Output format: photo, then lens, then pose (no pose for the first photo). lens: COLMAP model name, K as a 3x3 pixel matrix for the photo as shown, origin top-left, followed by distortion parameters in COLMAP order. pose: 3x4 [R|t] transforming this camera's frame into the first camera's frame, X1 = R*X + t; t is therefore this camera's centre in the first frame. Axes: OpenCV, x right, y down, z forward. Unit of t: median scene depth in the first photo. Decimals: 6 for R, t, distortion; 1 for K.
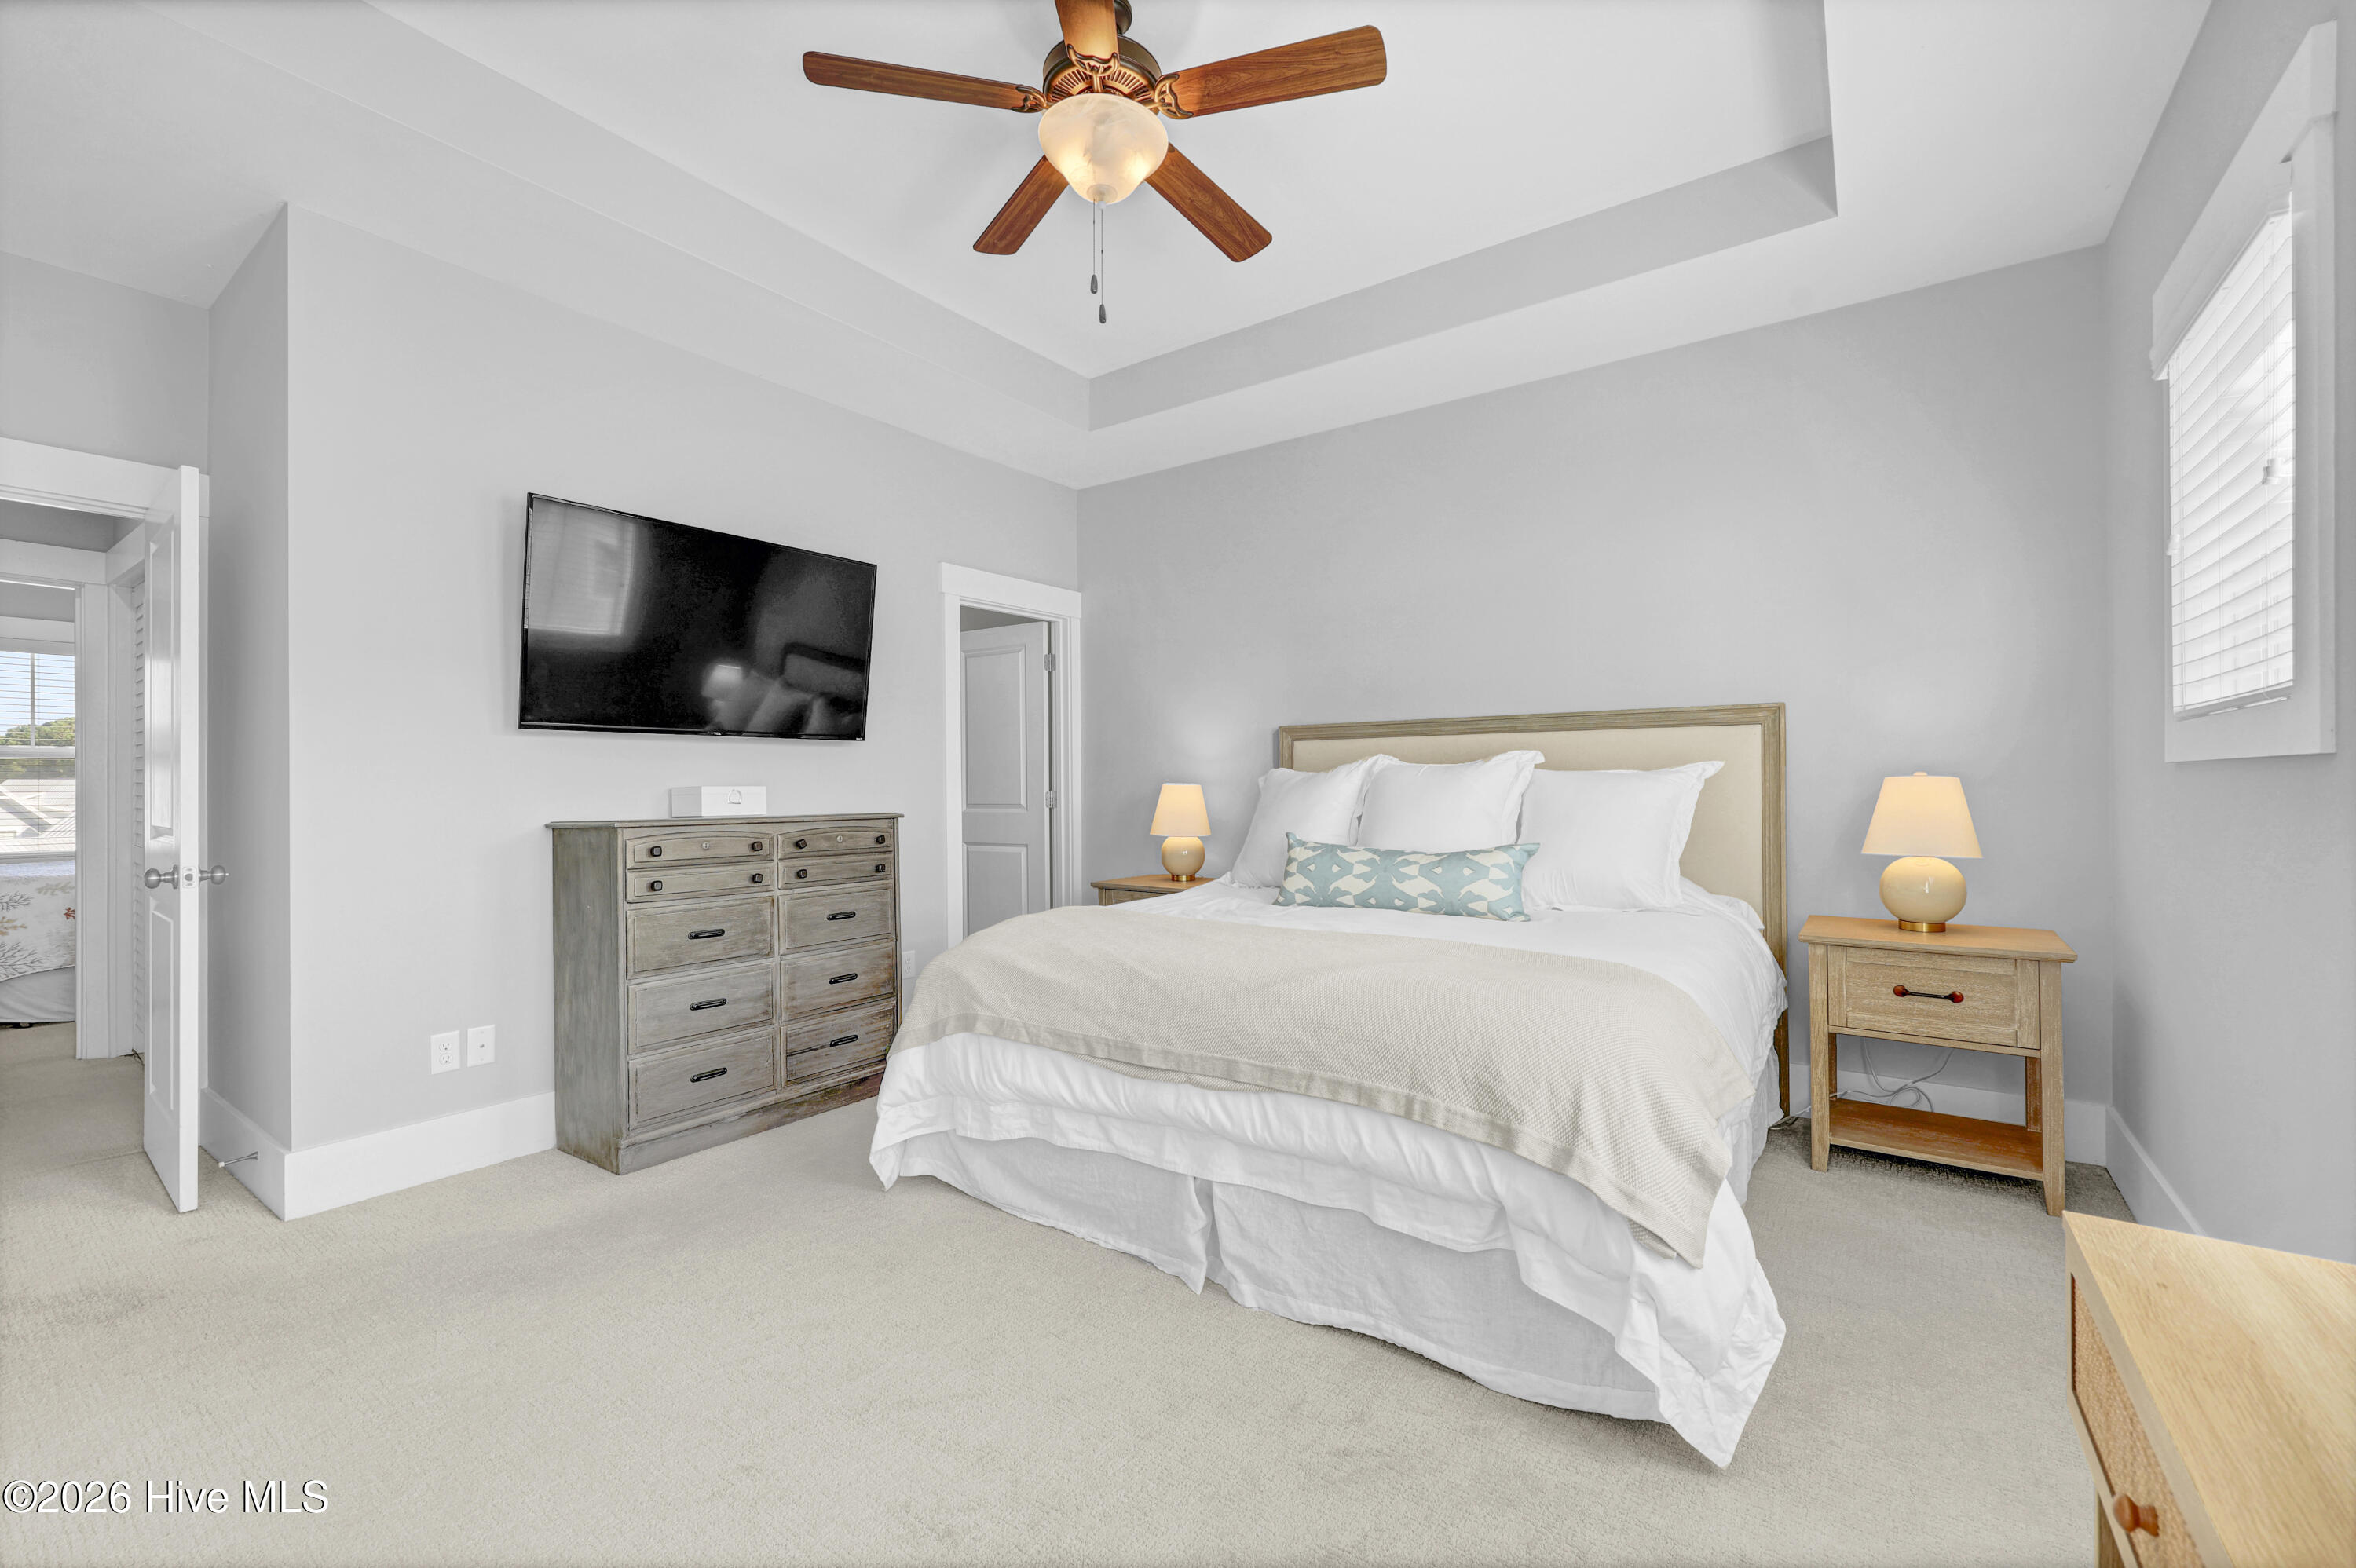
lens RADIAL K [[968.4, 0, 1174.8], [0, 968.4, 778.5], [0, 0, 1]] dist [0.000410, 0.000012]
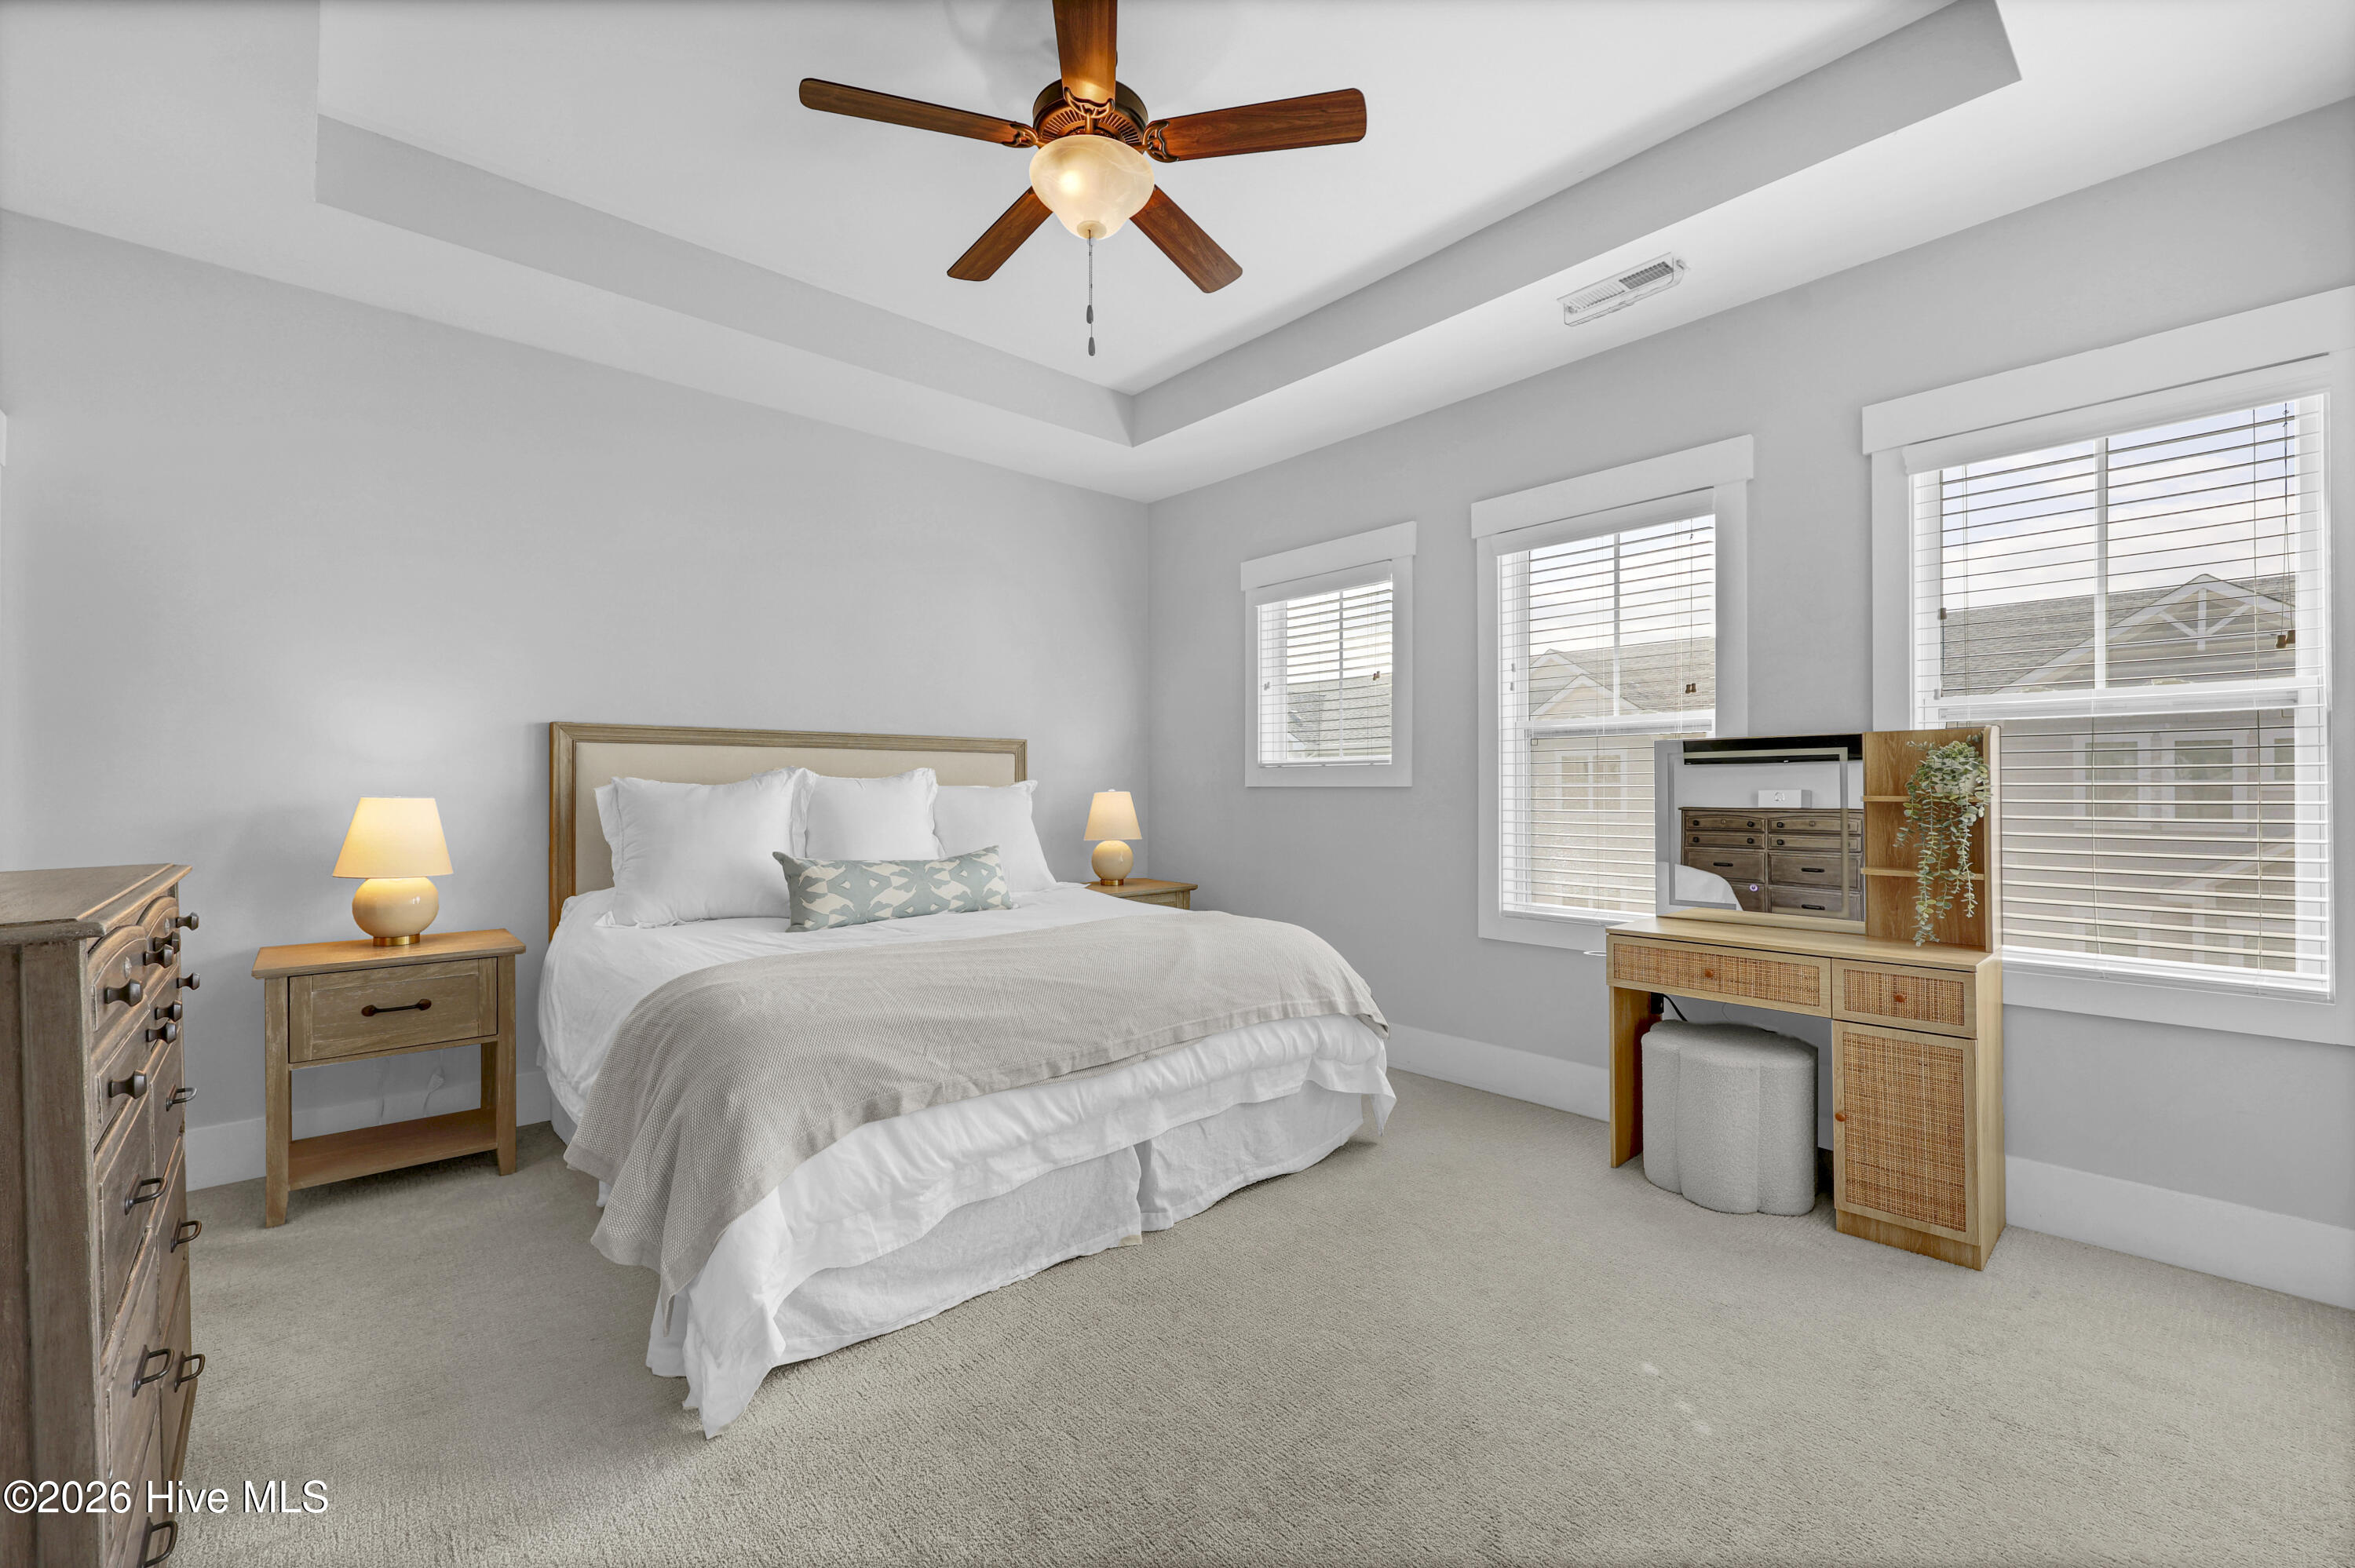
lens RADIAL K [[967.2, 0, 1167.7], [0, 967.2, 782.7], [0, 0, 1]] dist [-0.064465, 0.000061]
pose [[0.220334, 0.012721, 0.975342, -1.020731], [-0.000543, 0.999916, -0.012919, 0.004084], [-0.975424, 0.002317, 0.220322, 0.687482]]
